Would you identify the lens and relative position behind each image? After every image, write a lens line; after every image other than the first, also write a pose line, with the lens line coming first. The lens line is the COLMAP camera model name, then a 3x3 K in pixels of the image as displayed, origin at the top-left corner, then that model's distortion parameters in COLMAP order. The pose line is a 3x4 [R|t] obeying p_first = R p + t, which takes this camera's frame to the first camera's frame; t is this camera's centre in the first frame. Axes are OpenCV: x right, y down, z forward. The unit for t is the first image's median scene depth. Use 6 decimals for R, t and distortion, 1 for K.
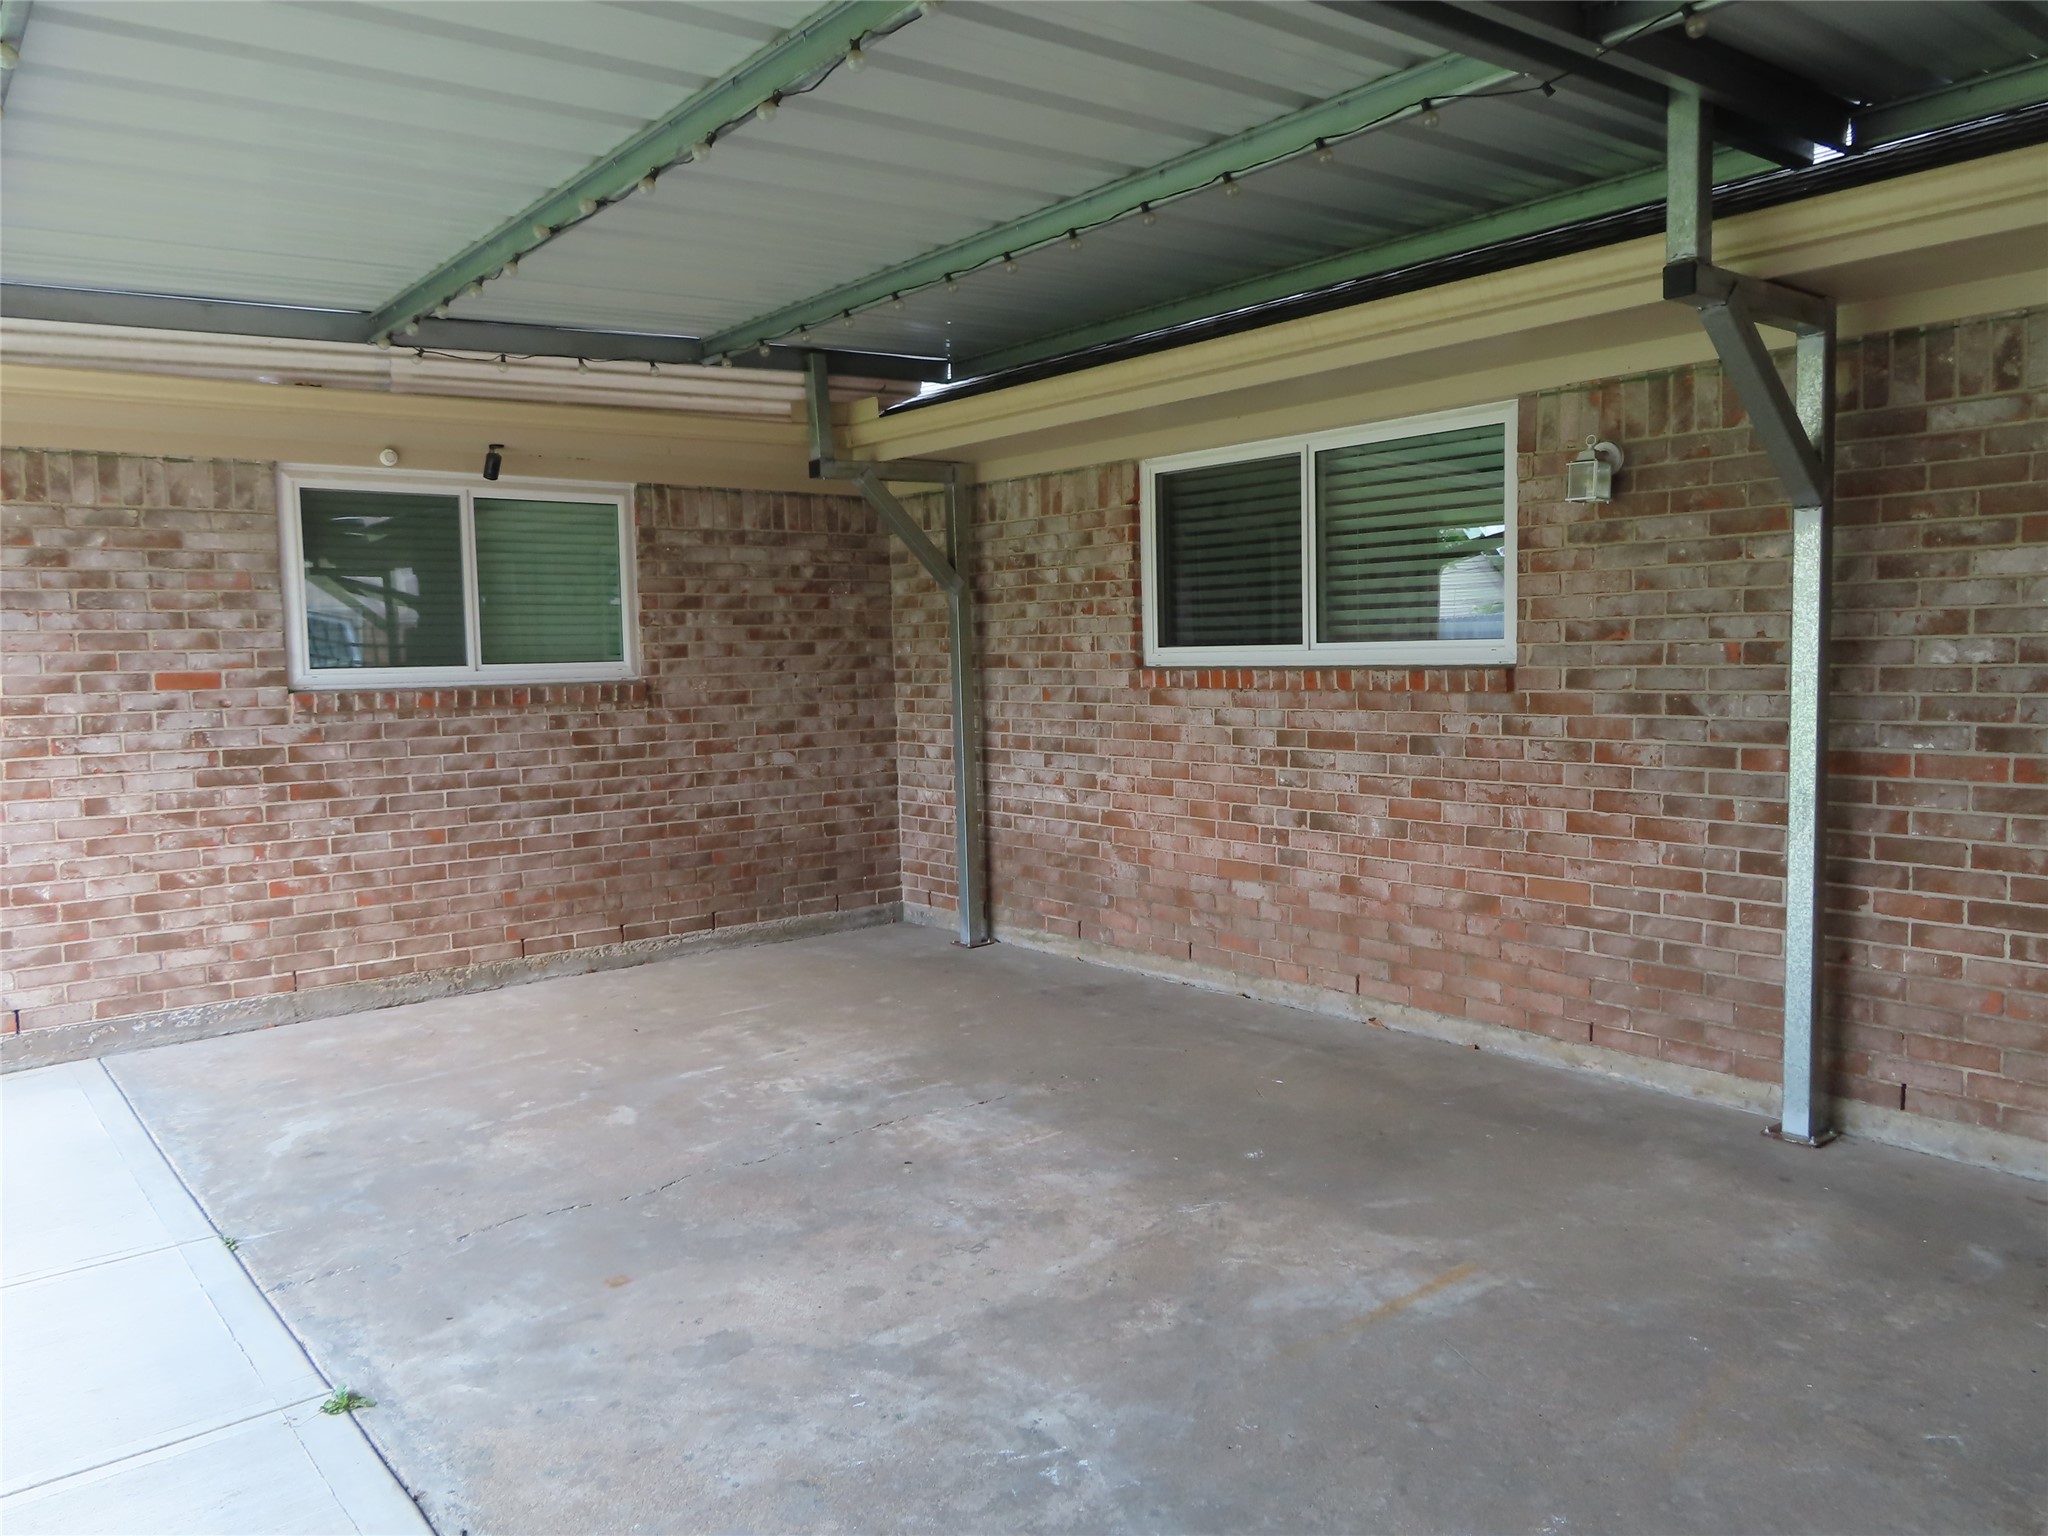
lens RADIAL K [[1461.9, 0, 1021.1], [0, 1461.9, 770.4], [0, 0, 1]] dist [-0.007695, 0.004015]
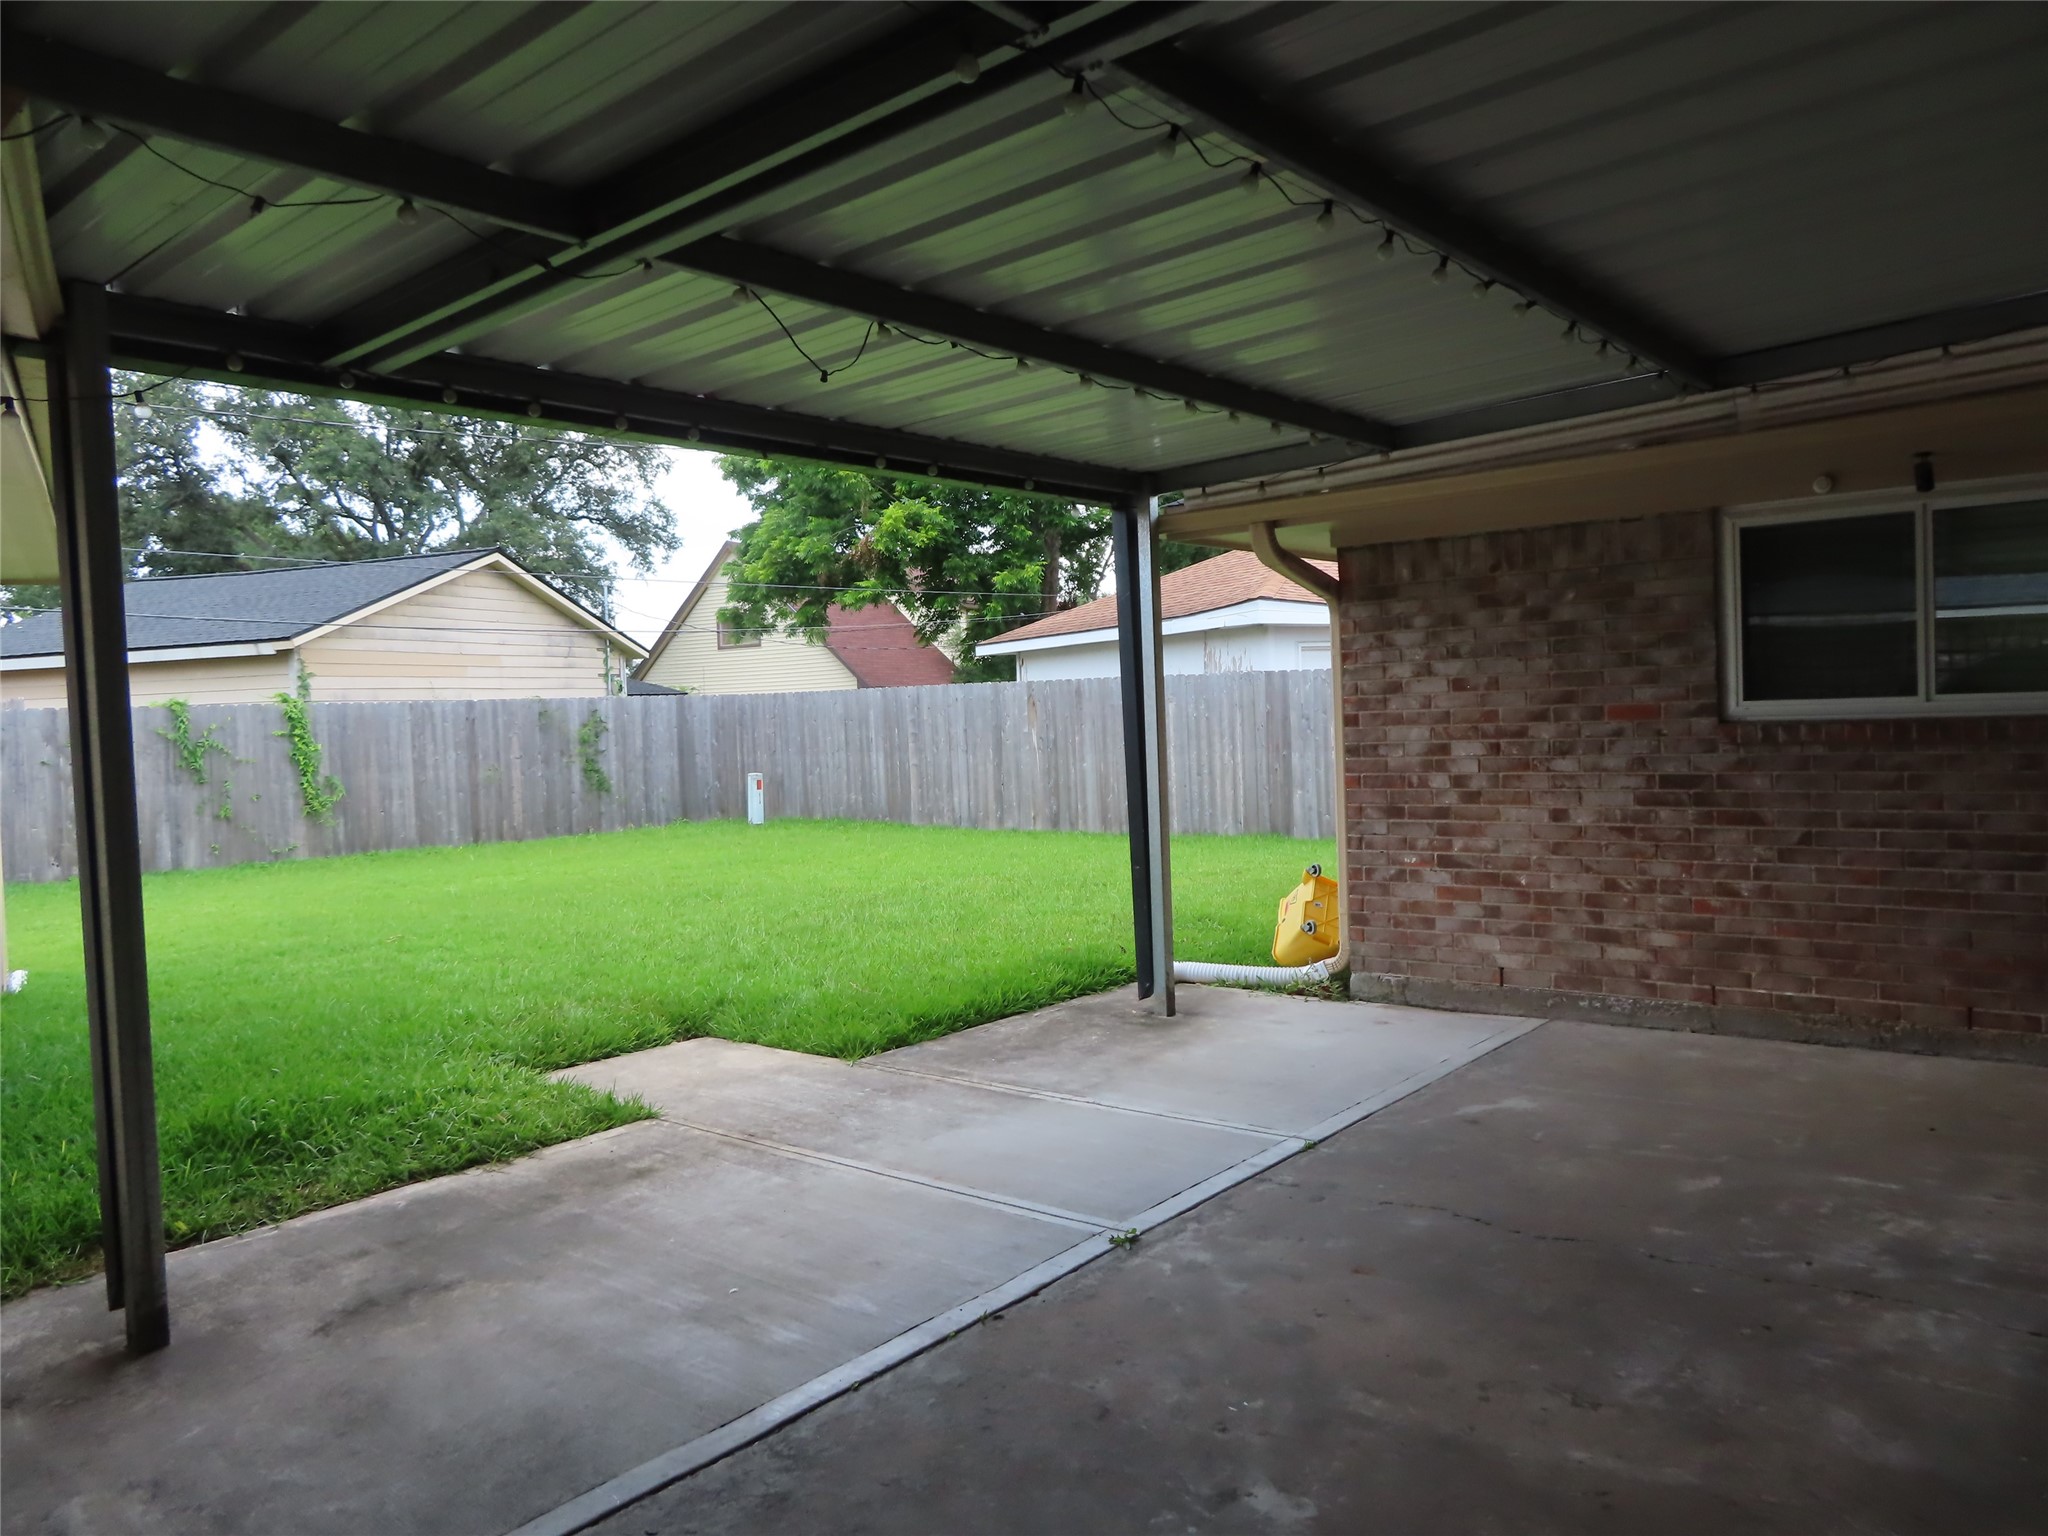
lens RADIAL K [[1461.9, 0, 1021.2], [0, 1461.9, 767.0], [0, 0, 1]] dist [-0.007695, 0.004015]
pose [[0.201593, 0.050182, -0.978183, 0.455399], [-0.048447, 0.997975, 0.041213, -0.042636], [0.978270, 0.039082, 0.203616, 0.302591]]
